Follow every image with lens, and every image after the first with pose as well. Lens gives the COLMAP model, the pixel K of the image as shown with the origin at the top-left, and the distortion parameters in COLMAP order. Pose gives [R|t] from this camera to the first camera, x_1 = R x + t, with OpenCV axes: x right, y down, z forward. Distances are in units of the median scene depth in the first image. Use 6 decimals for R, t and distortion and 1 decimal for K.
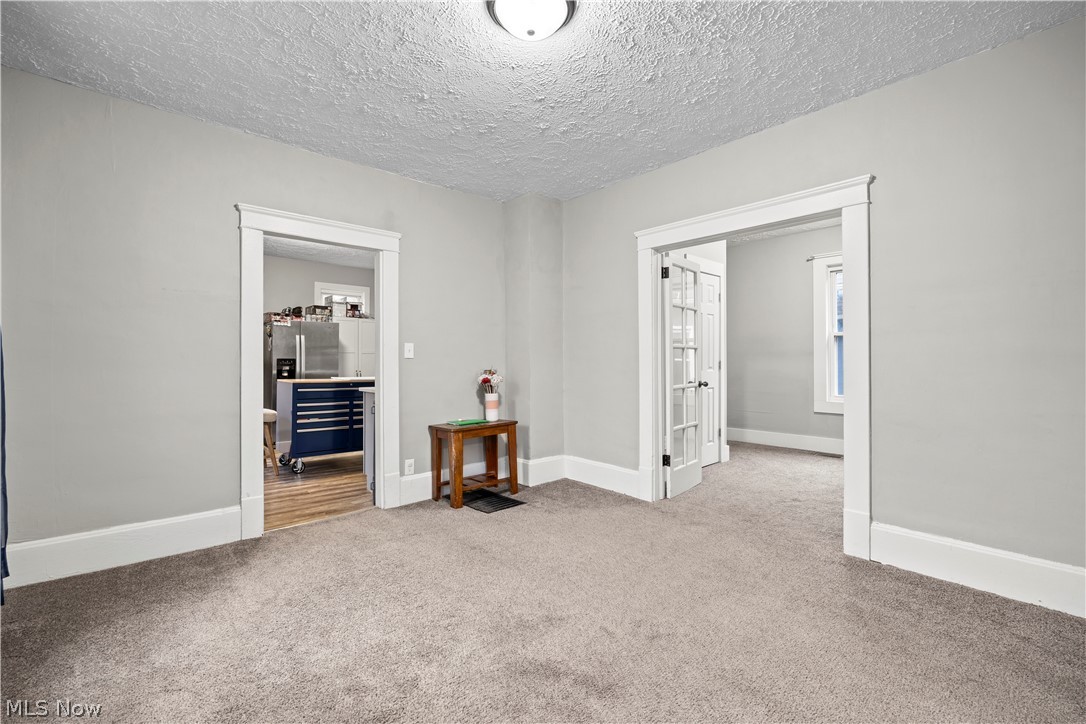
lens RADIAL K [[456.4, 0, 539.2], [0, 456.4, 359.4], [0, 0, 1]] dist [-0.009506, 0.000096]
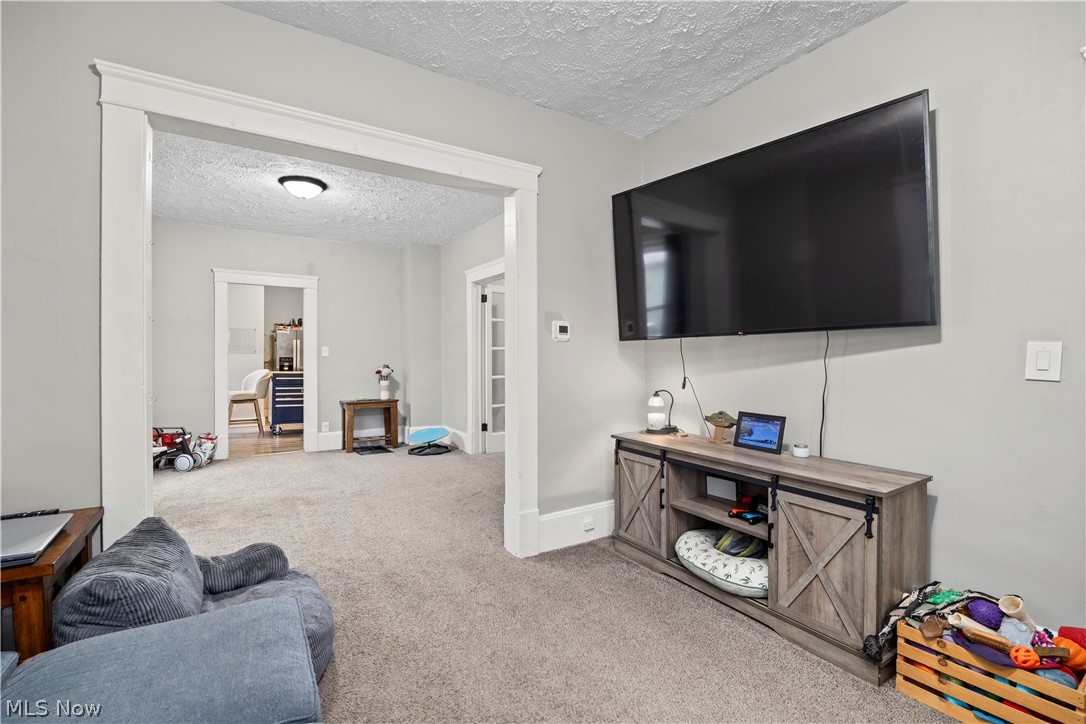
lens RADIAL K [[489.8, 0, 538.0], [0, 489.8, 360.6], [0, 0, 1]] dist [-0.004982, -0.000079]
pose [[0.984579, 0.003838, -0.174898, 0.672255], [-0.003356, 0.999990, 0.003053, 0.002922], [0.174908, -0.002419, 0.984582, -0.477733]]
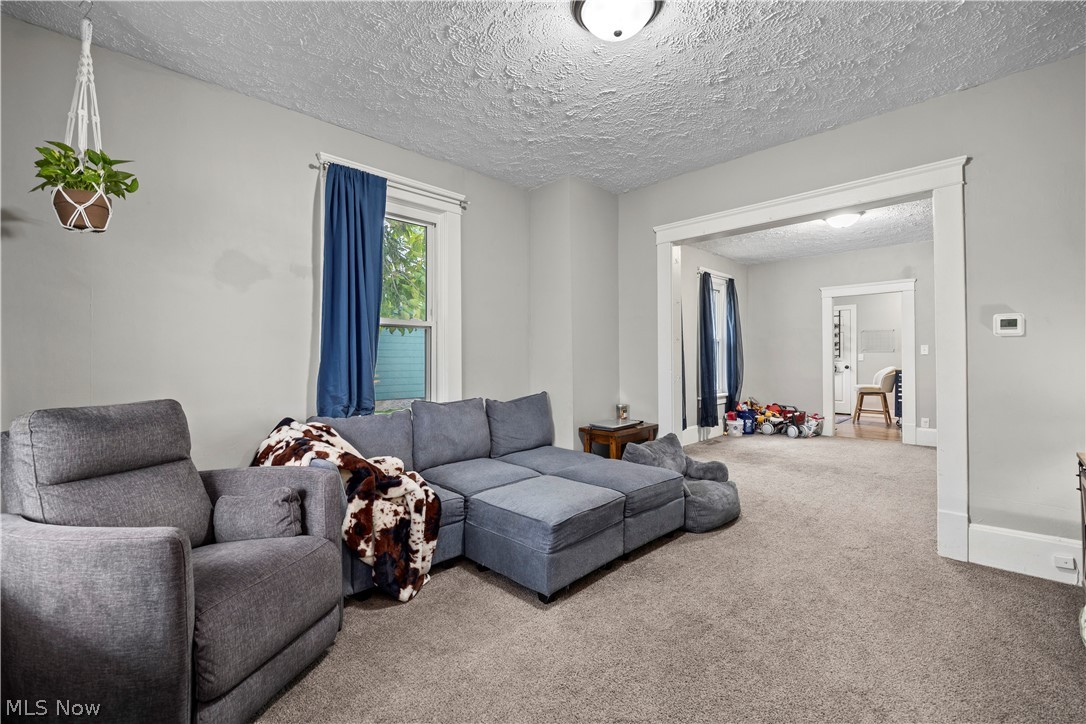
lens RADIAL K [[456.4, 0, 543.8], [0, 456.4, 357.7], [0, 0, 1]] dist [-0.009506, 0.000096]
pose [[0.059537, -0.001345, -0.998225, 1.144818], [0.007100, 0.999974, -0.000924, -0.000097], [0.998201, -0.007032, 0.059545, -0.397568]]
